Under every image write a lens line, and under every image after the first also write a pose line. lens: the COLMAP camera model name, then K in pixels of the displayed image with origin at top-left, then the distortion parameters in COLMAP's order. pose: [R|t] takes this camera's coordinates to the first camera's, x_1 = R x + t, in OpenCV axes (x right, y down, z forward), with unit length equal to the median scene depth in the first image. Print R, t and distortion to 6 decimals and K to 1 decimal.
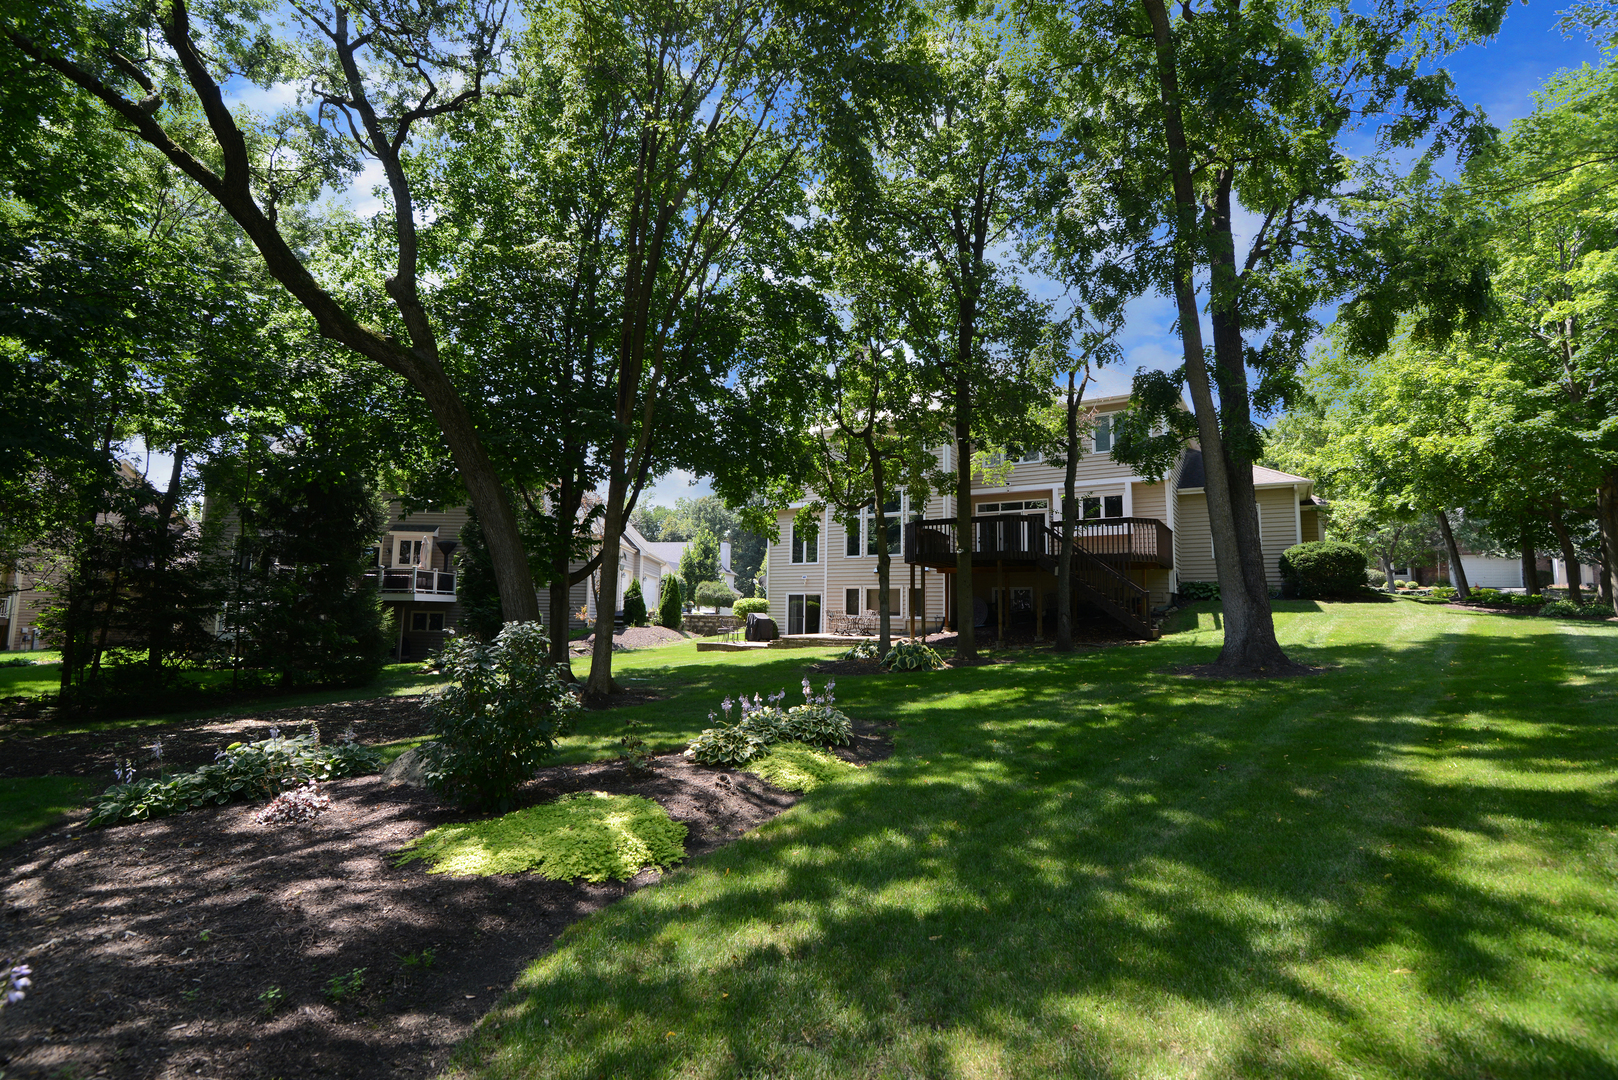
lens RADIAL K [[745.0, 0, 809.0], [0, 745.0, 540.0], [0, 0, 1]] dist [-0.006226, -0.000528]
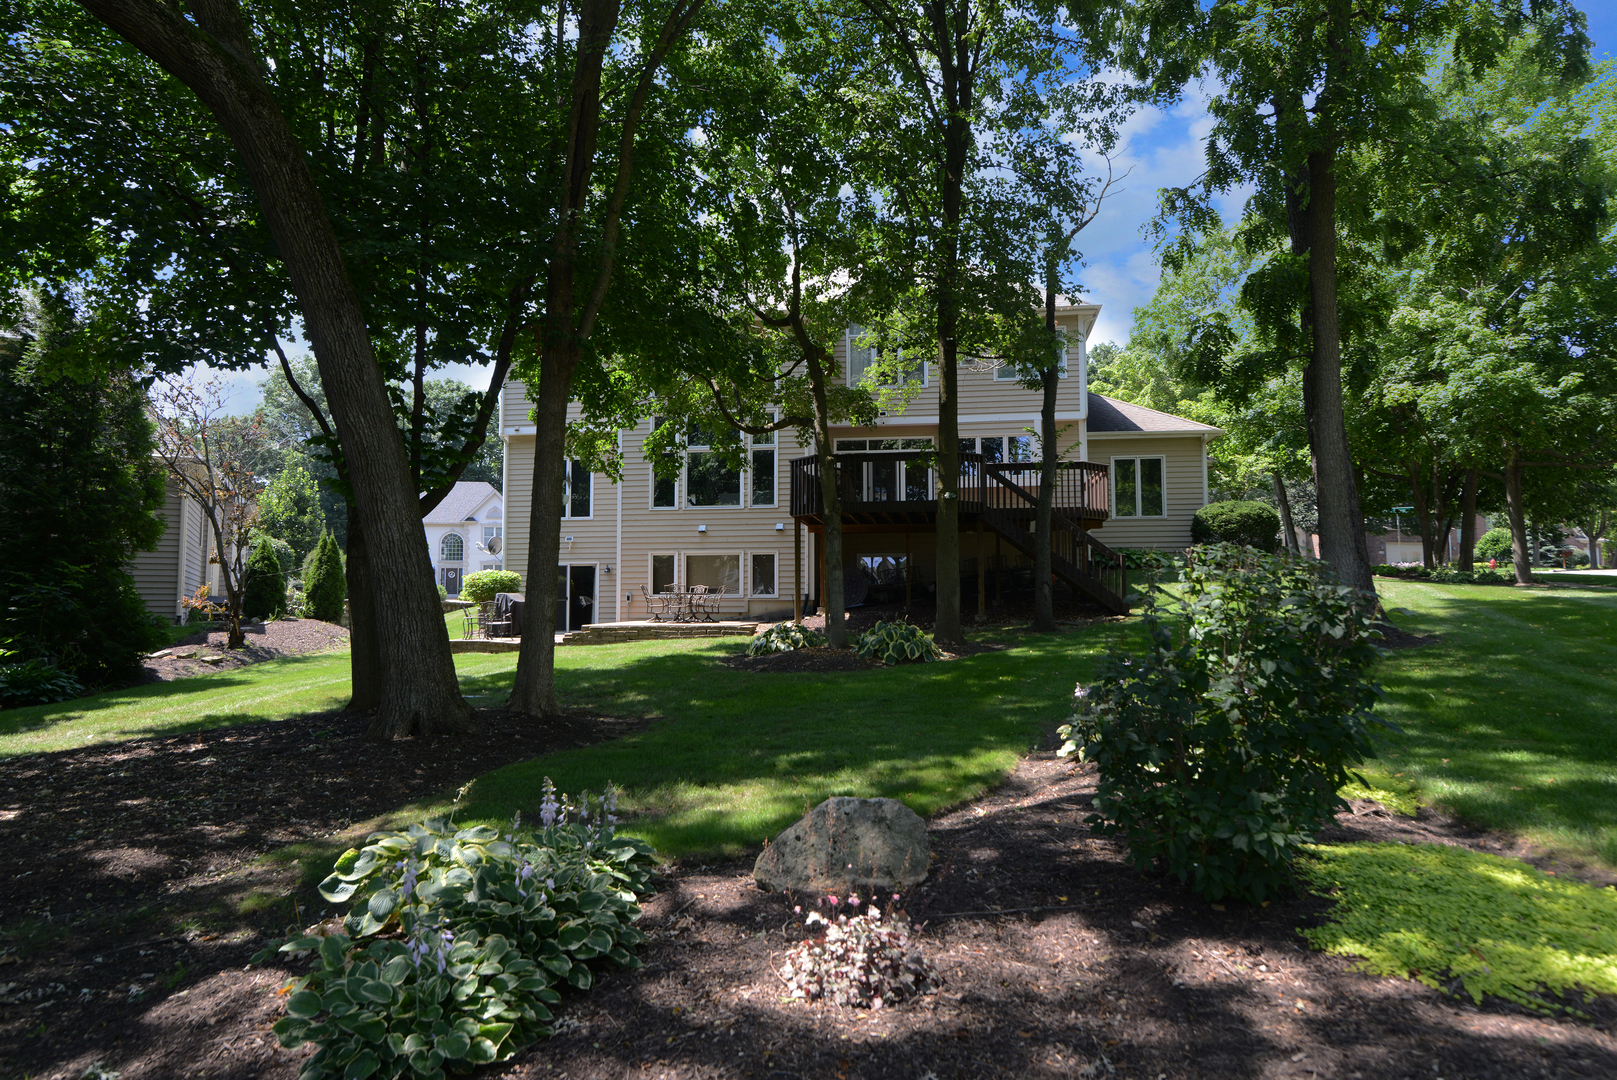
lens RADIAL K [[1058.4, 0, 808.5], [0, 1058.4, 540.0], [0, 0, 1]] dist [0.001239, 0.000279]
pose [[0.914956, 0.010683, 0.403413, -0.239519], [-0.025222, 0.999209, 0.030743, 0.020983], [-0.402765, -0.038303, 0.914501, 0.076374]]
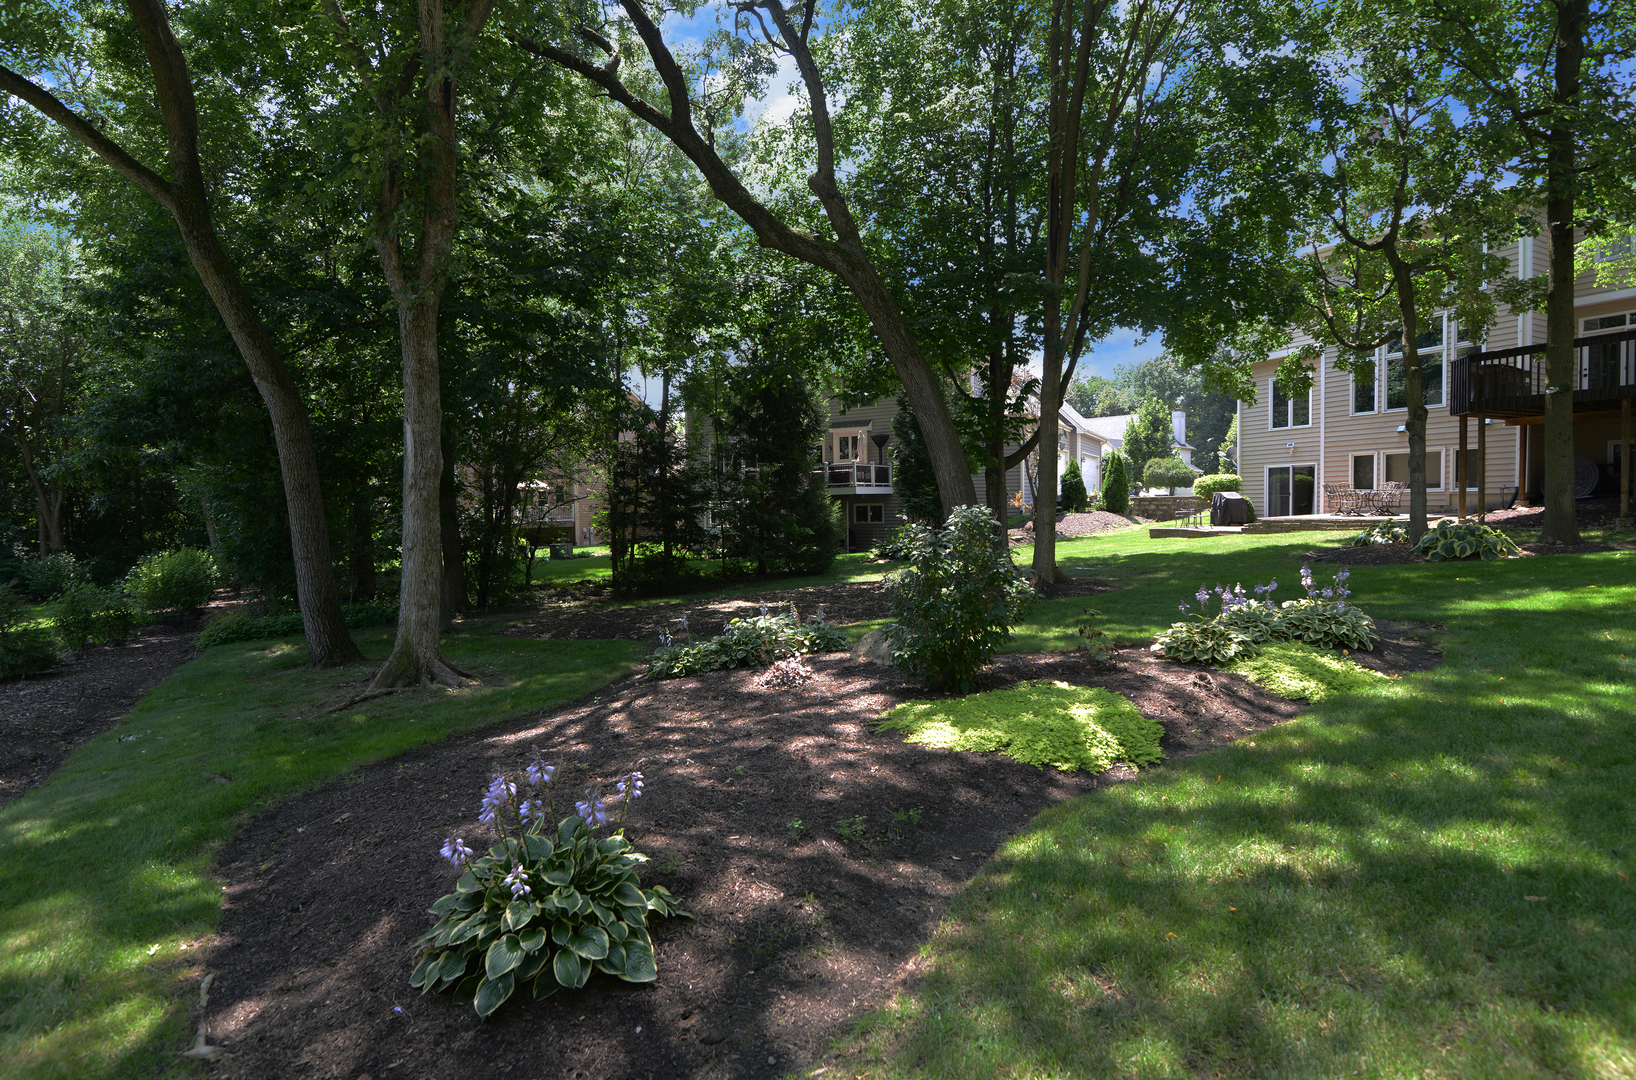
lens RADIAL K [[804.8, 0, 818.0], [0, 804.8, 540.0], [0, 0, 1]] dist [-0.003632, -0.001098]
pose [[0.864886, -0.010435, -0.501860, -0.014812], [0.082604, 0.989113, 0.121791, 0.004767], [0.495125, -0.146791, 0.856332, -0.001226]]
